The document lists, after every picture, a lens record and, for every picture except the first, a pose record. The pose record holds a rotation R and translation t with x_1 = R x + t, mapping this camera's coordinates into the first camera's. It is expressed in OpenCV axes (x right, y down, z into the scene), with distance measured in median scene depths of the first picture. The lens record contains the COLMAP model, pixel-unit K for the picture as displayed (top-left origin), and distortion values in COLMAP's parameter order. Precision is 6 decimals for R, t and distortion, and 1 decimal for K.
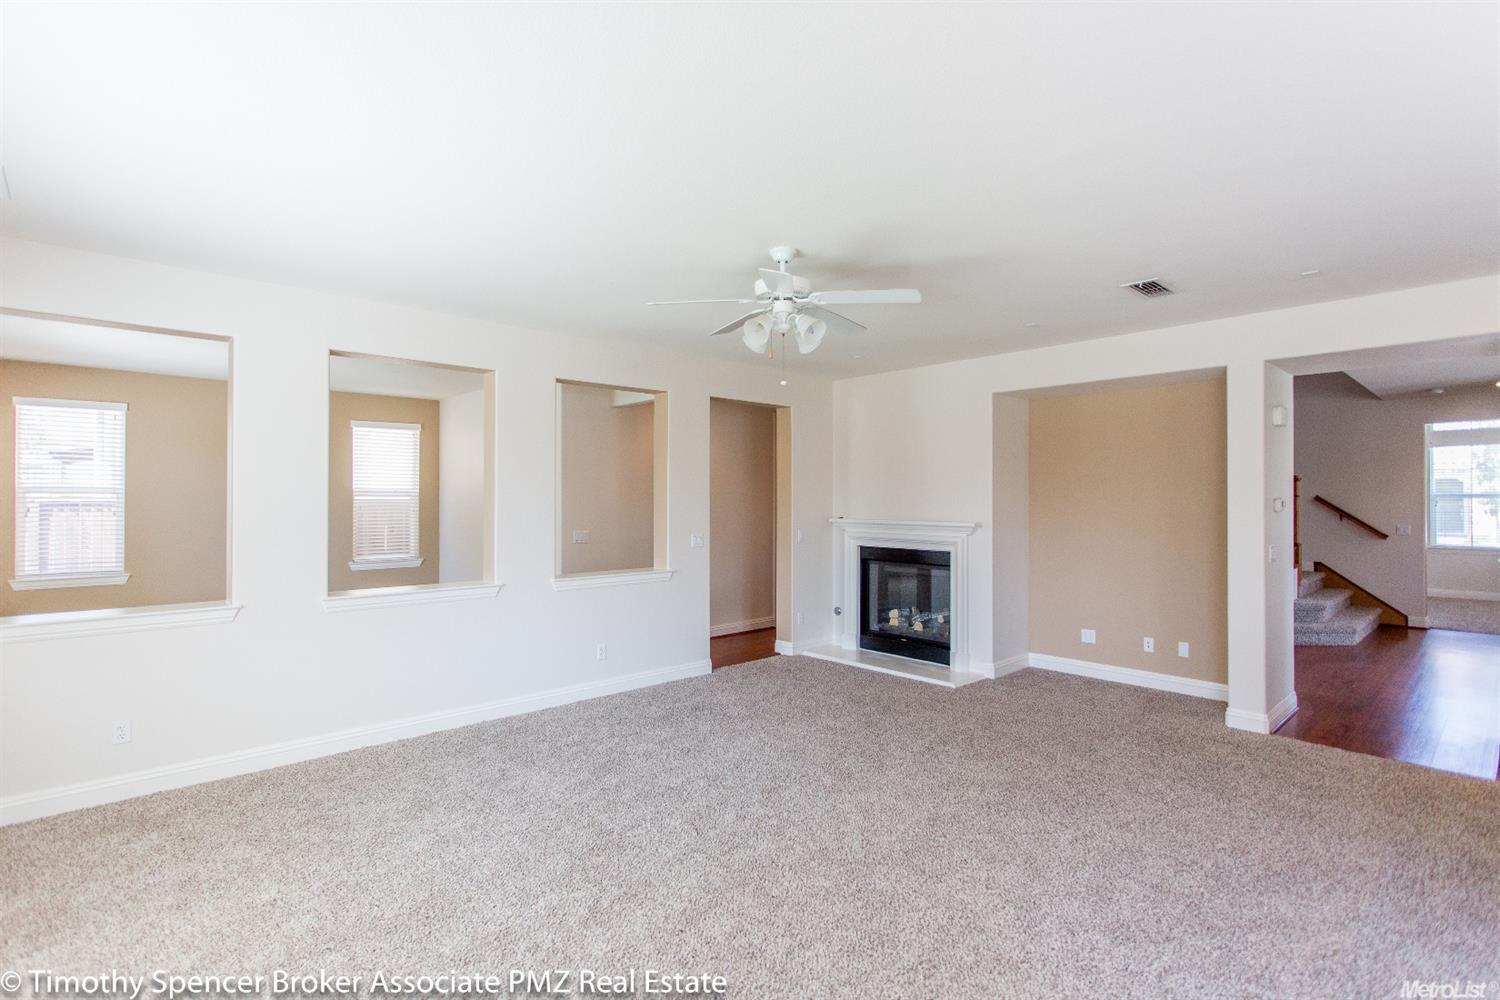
lens RADIAL K [[709.5, 0, 743.2], [0, 709.5, 493.3], [0, 0, 1]] dist [-0.000673, -0.000020]
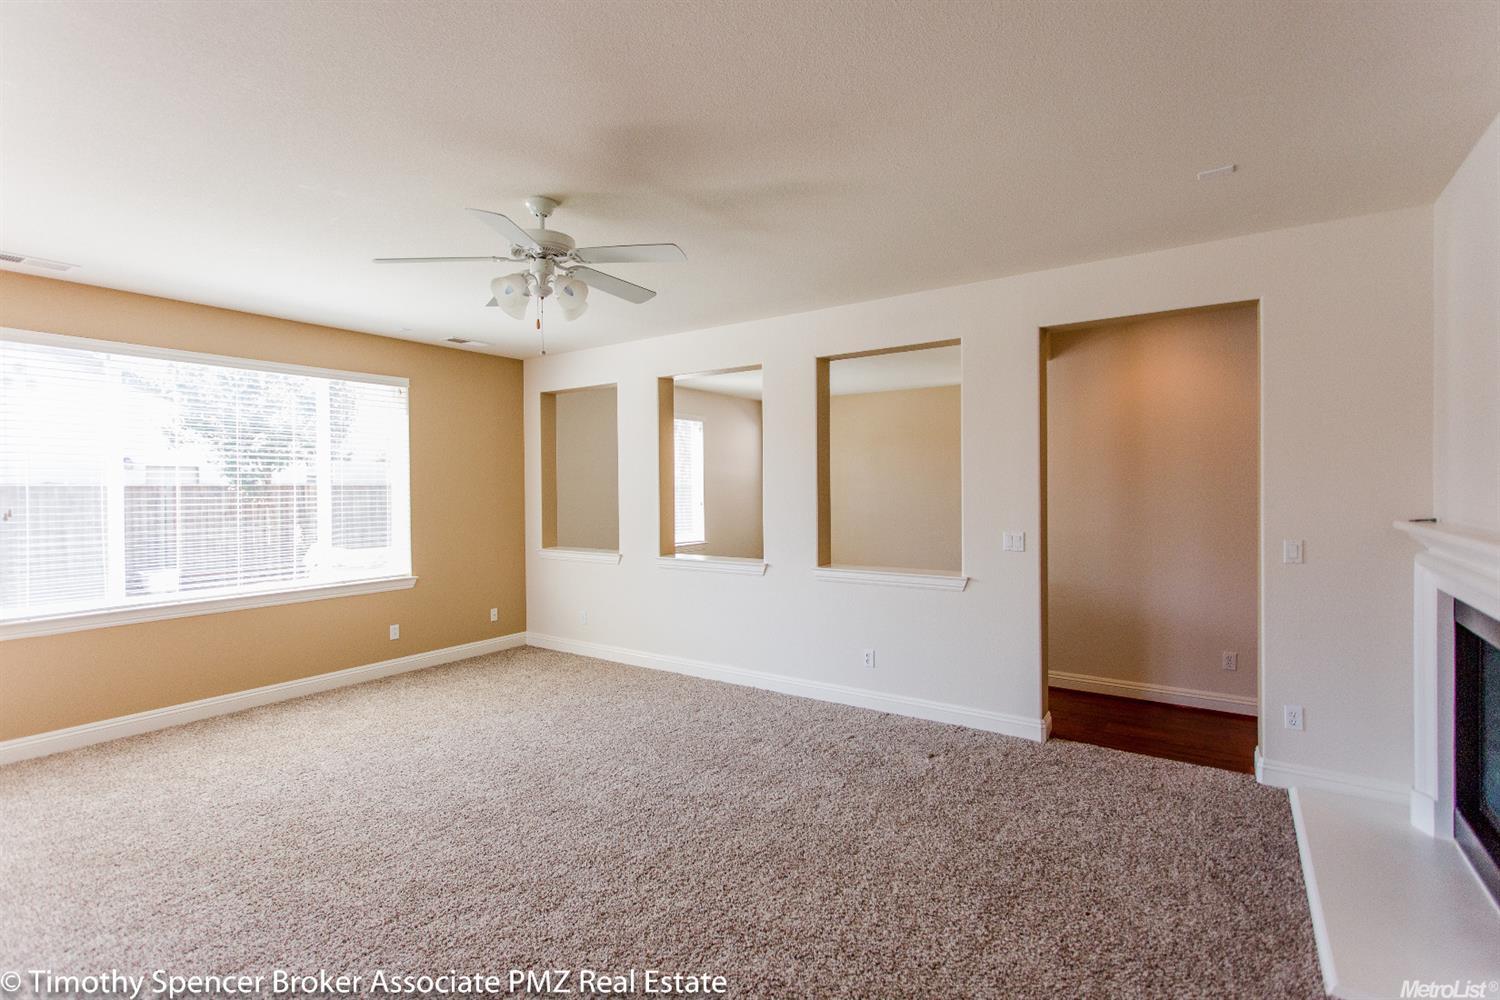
lens RADIAL K [[709.5, 0, 743.2], [0, 709.5, 493.3], [0, 0, 1]] dist [-0.000673, -0.000020]
pose [[0.223358, 0.001364, -0.974736, 0.541315], [0.013573, 0.999898, 0.004510, 0.012392], [0.974642, -0.014238, 0.223317, 0.574393]]
